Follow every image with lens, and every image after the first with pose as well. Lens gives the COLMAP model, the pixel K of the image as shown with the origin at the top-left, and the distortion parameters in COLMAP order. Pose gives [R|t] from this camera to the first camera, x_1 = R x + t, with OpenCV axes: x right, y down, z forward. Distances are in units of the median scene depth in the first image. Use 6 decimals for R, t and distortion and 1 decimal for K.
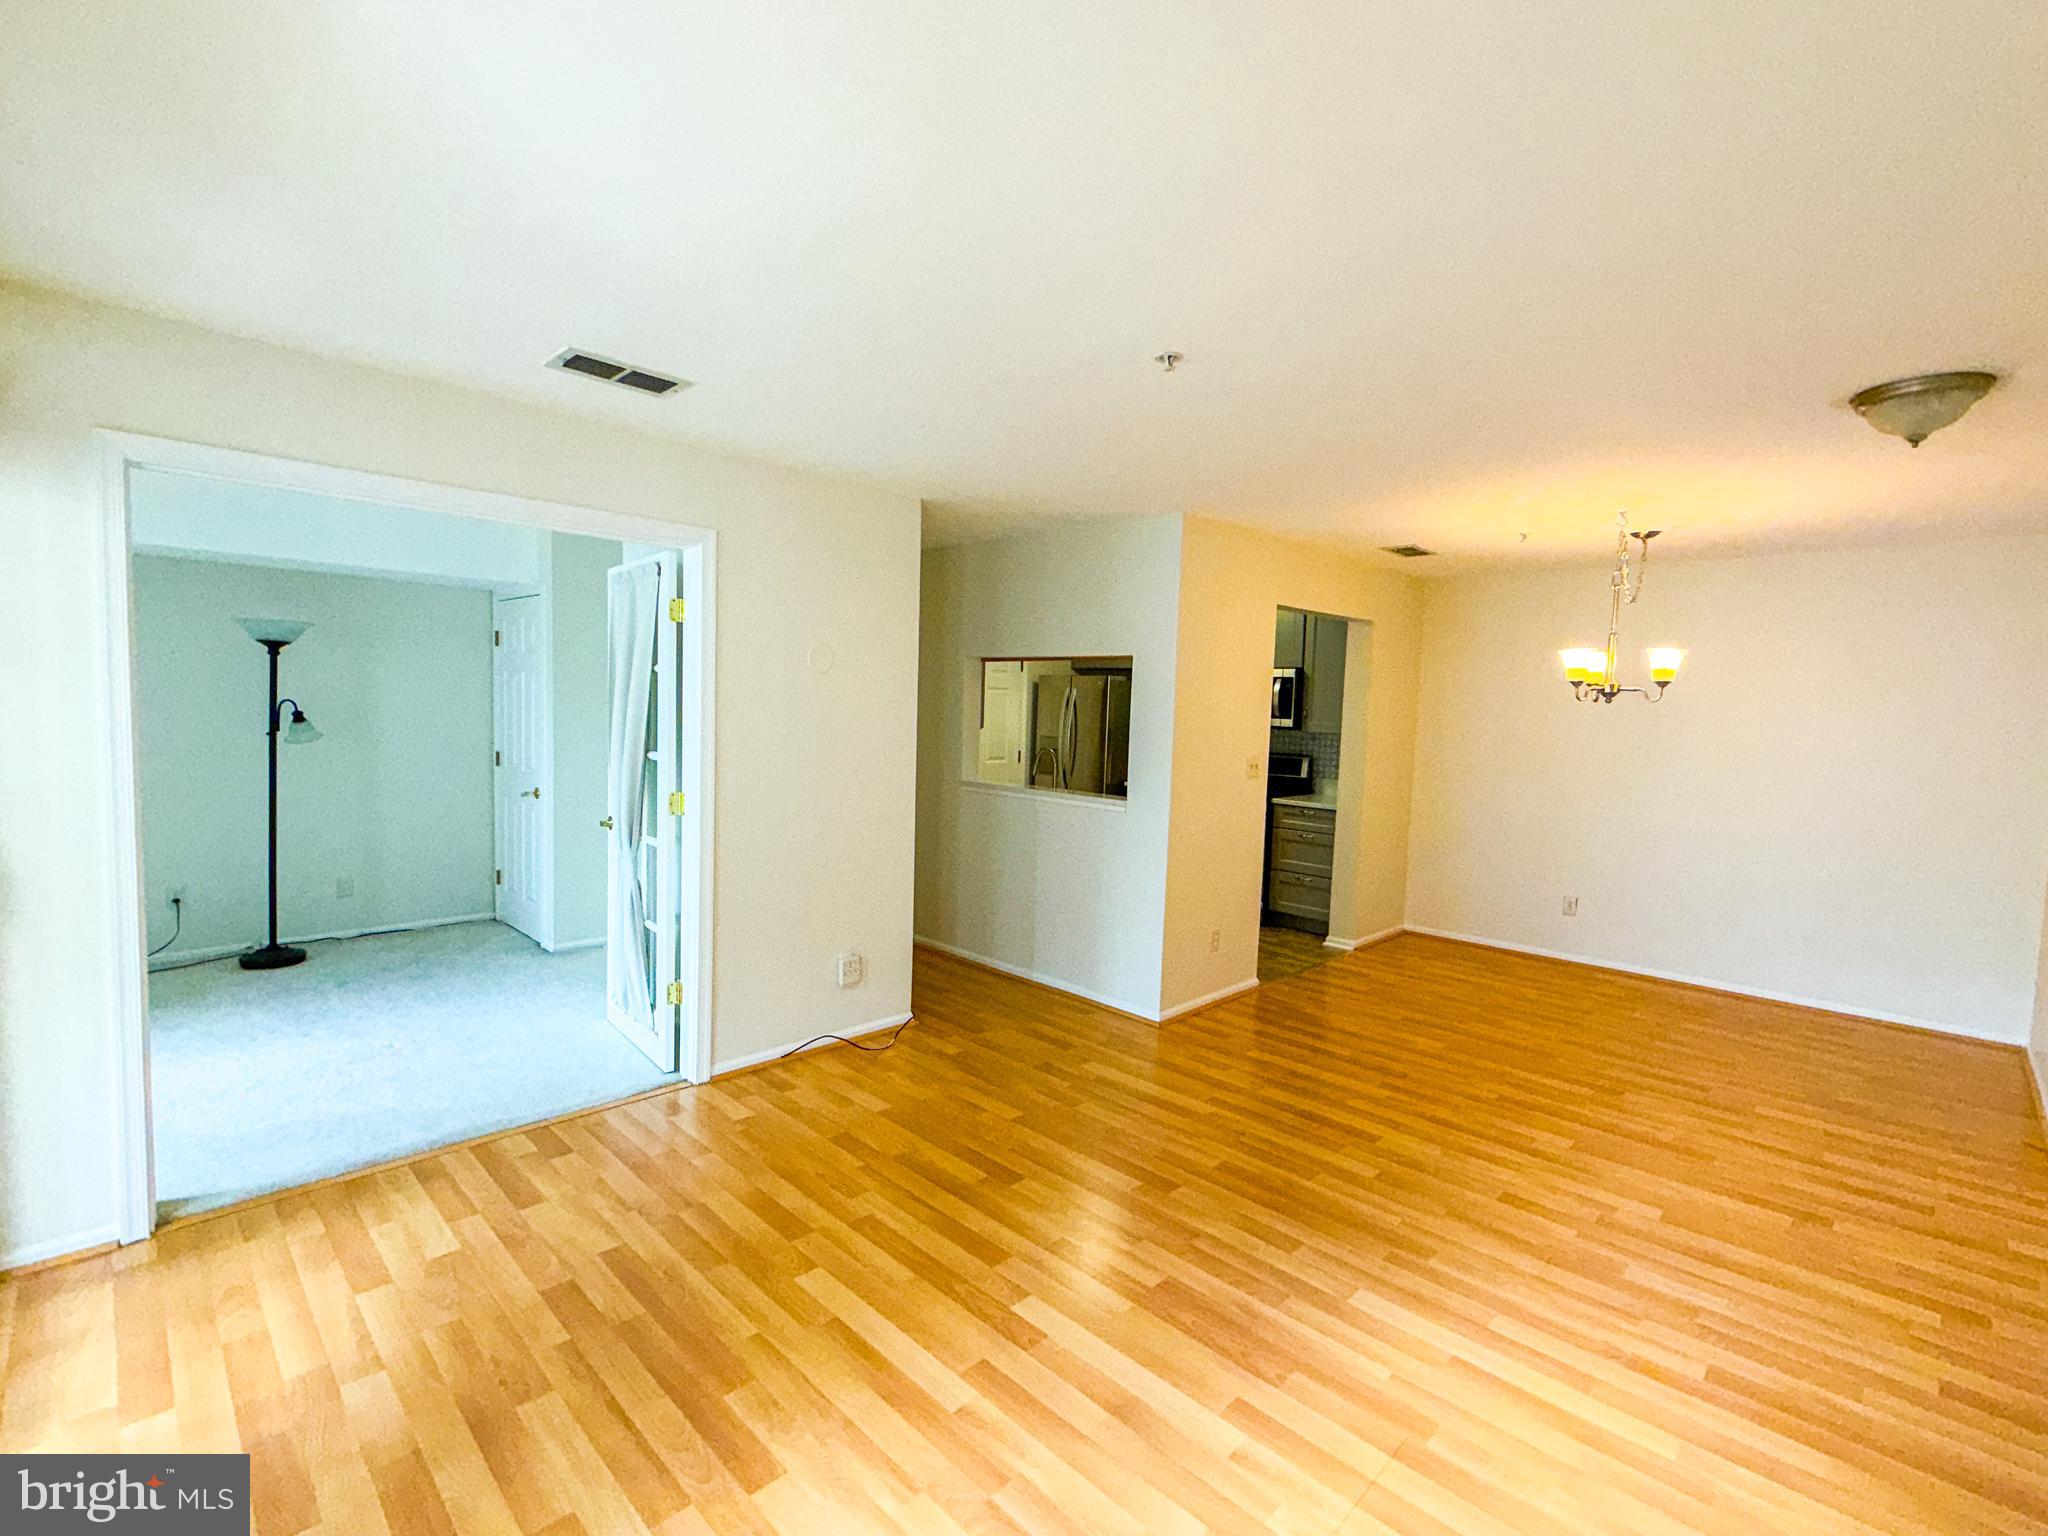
lens RADIAL K [[922.8, 0, 1015.8], [0, 922.8, 768.5], [0, 0, 1]] dist [-0.000276, 0.000081]
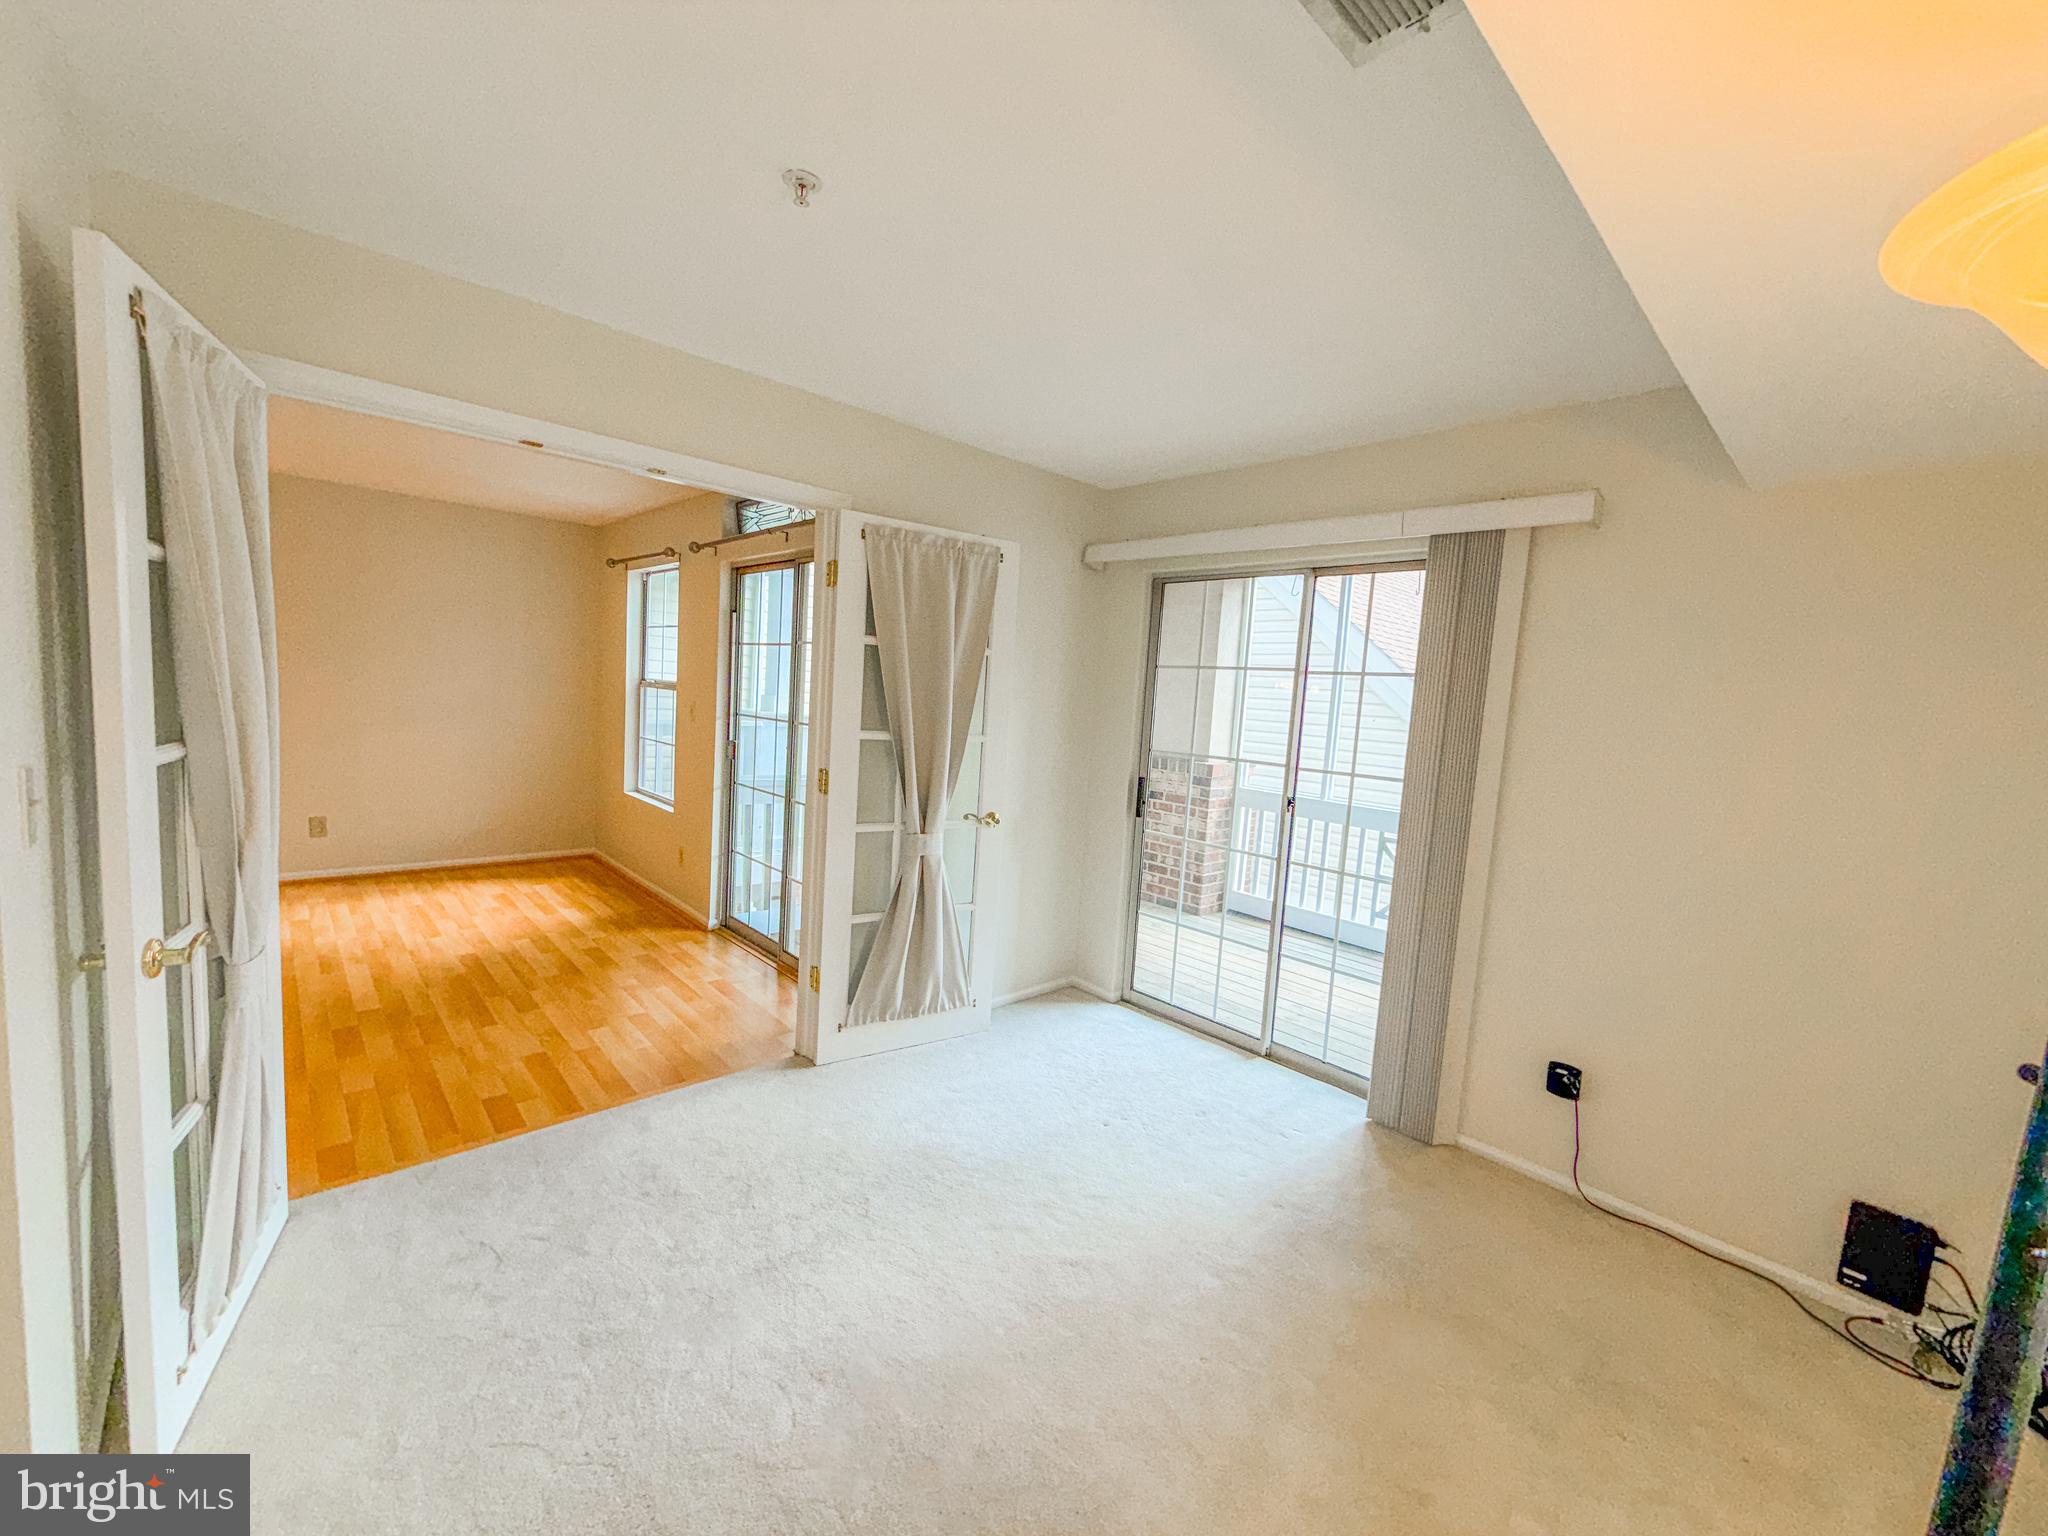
lens RADIAL K [[816.9, 0, 1021.7], [0, 816.9, 769.3], [0, 0, 1]] dist [-0.001762, -0.000252]
pose [[-0.995155, -0.094803, 0.026066, -1.333379], [-0.089223, 0.982135, 0.165681, -0.180648], [-0.041307, 0.162552, -0.985835, 2.268321]]
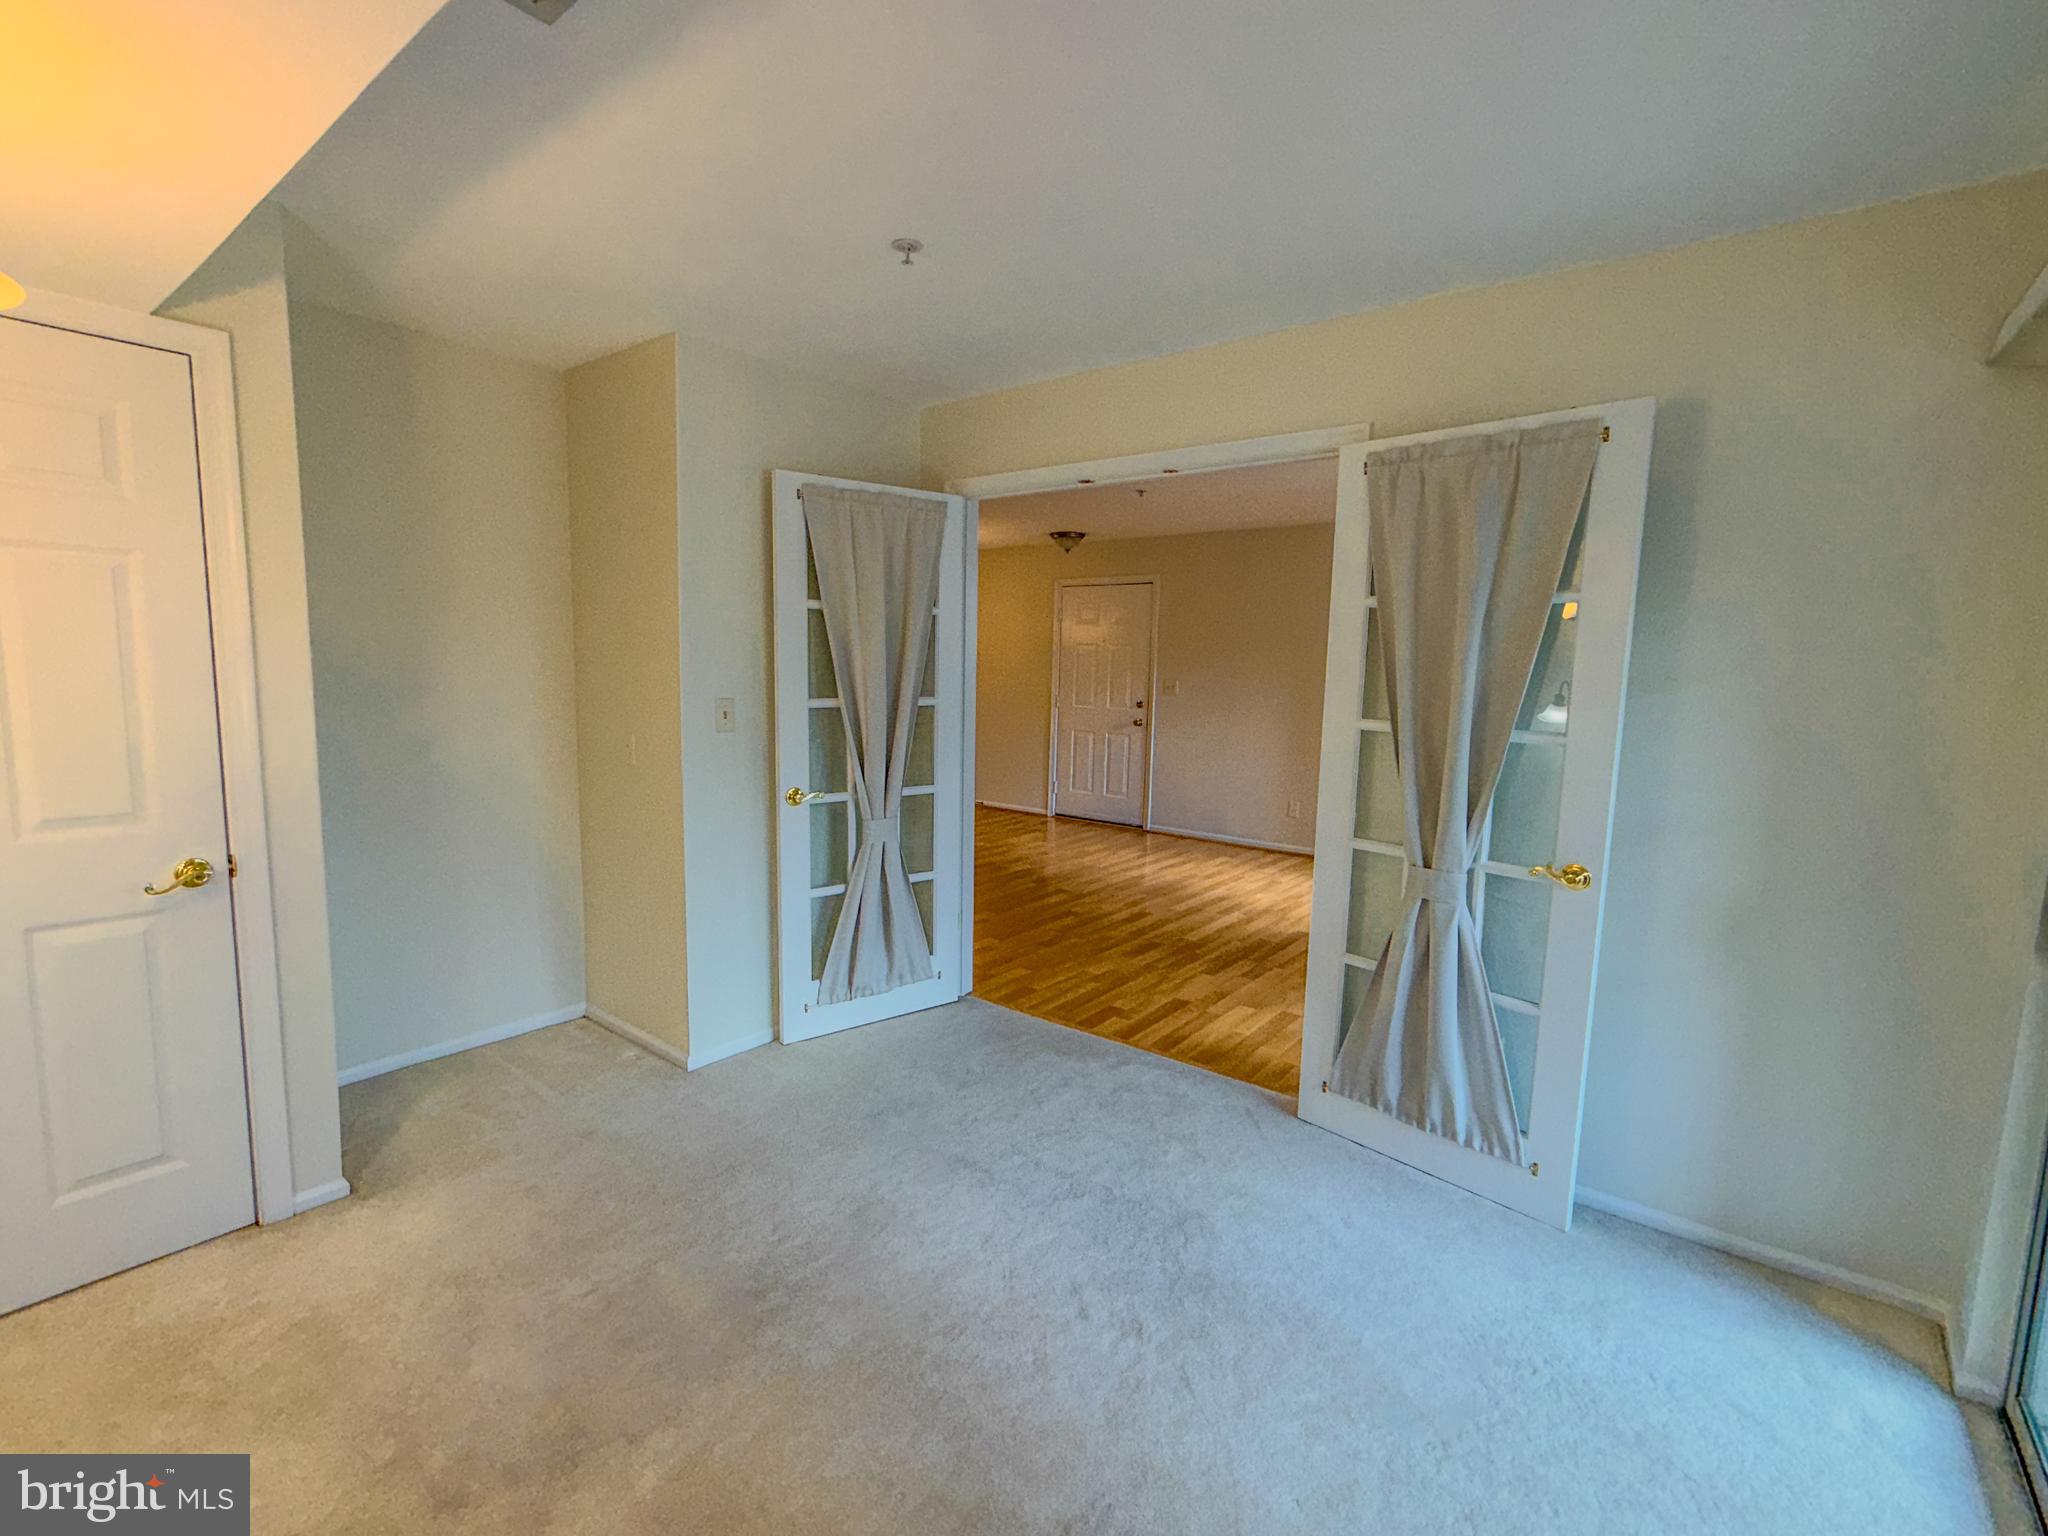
lens RADIAL K [[922.8, 0, 1014.2], [0, 922.8, 768.0], [0, 0, 1]] dist [-0.000276, 0.000081]
pose [[-0.106762, -0.148674, 0.983106, -2.103472], [0.042675, 0.987161, 0.153922, -0.139224], [-0.993368, 0.058387, -0.099046, 1.560337]]
